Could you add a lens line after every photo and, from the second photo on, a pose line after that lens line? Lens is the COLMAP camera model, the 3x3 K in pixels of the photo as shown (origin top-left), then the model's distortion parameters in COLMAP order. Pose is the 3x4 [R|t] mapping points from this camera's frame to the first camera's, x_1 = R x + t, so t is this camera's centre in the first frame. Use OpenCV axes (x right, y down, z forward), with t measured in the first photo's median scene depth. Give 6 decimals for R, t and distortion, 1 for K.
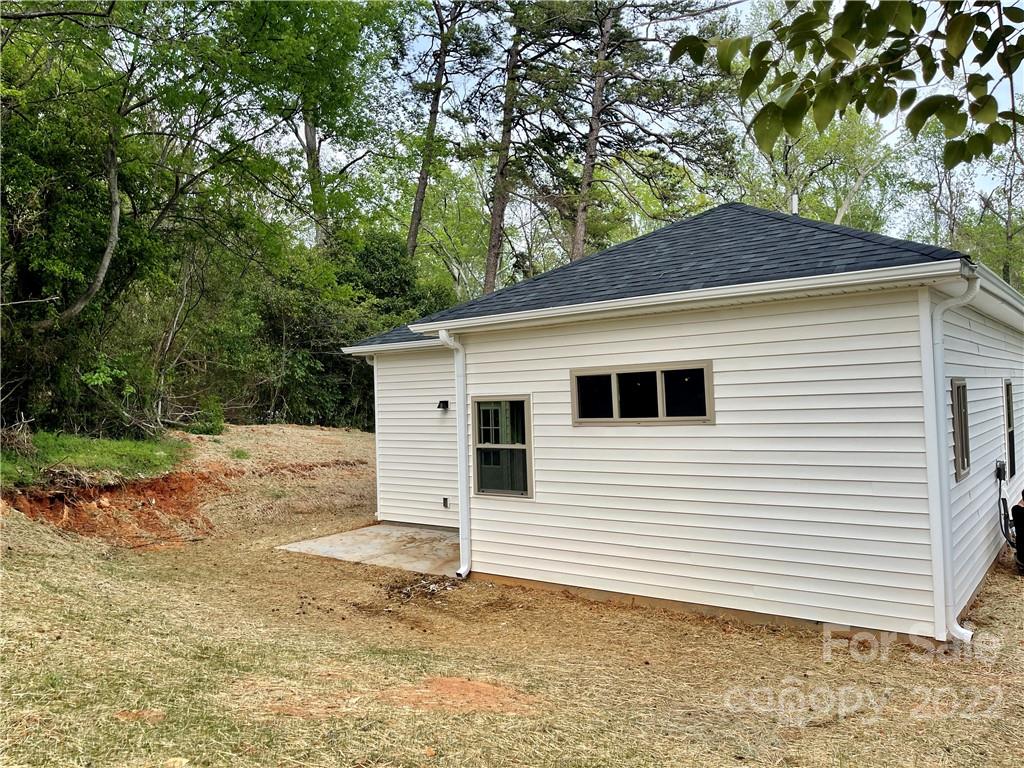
lens RADIAL K [[779.7, 0, 512.8], [0, 779.7, 377.3], [0, 0, 1]] dist [0.080242, -0.109353]
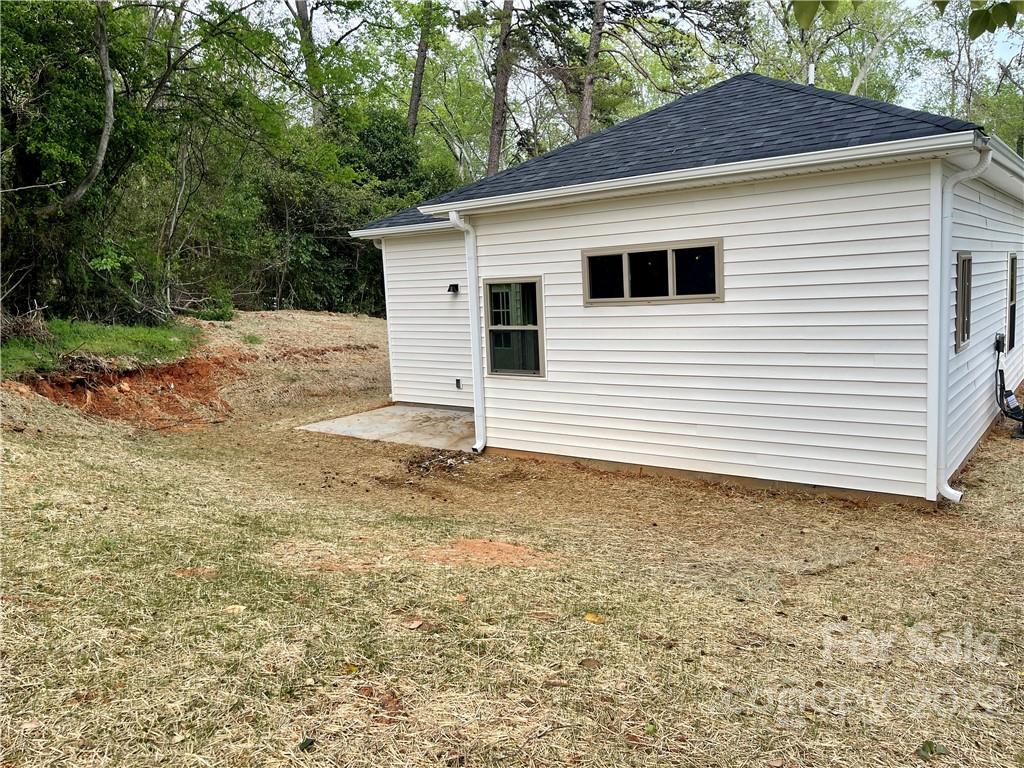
lens RADIAL K [[783.1, 0, 518.6], [0, 783.1, 376.8], [0, 0, 1]] dist [0.075851, -0.099913]
pose [[0.999904, -0.013450, 0.003348, -0.012219], [0.012824, 0.989397, 0.144671, 0.004082], [-0.005259, -0.144614, 0.989474, -0.024091]]
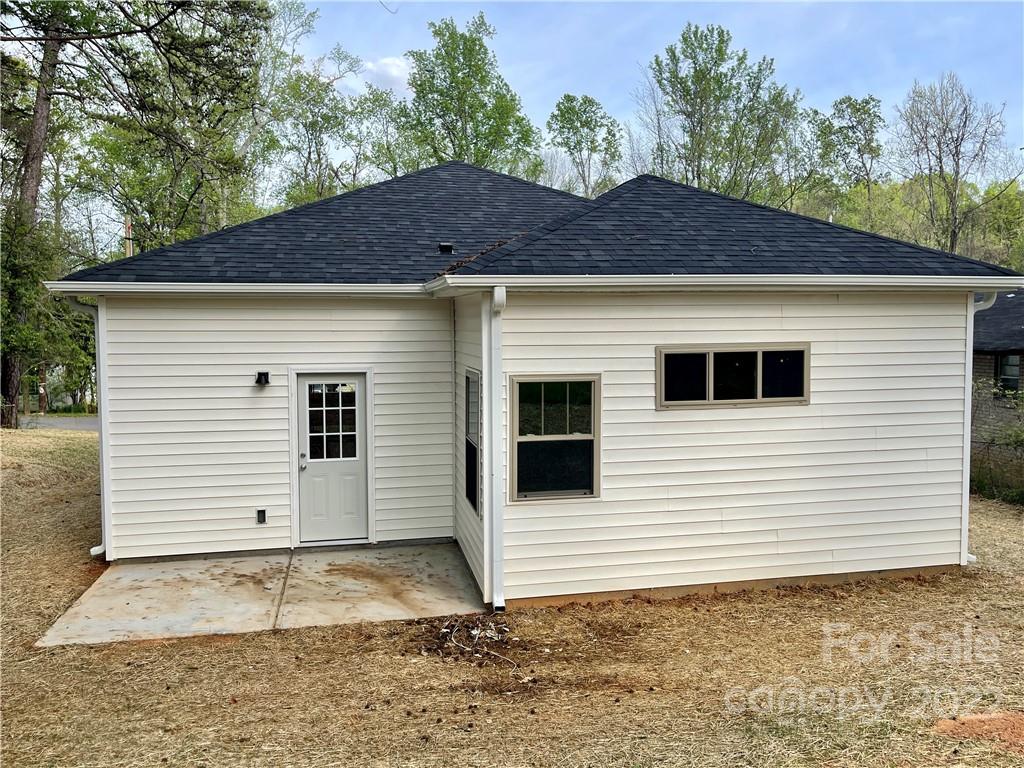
lens RADIAL K [[790.0, 0, 509.4], [0, 790.0, 367.8], [0, 0, 1]] dist [0.072059, -0.123198]
pose [[0.651803, -0.011977, 0.758294, -0.662610], [-0.034849, 0.998346, 0.045723, -0.019070], [-0.757588, -0.056228, 0.650307, 0.511546]]
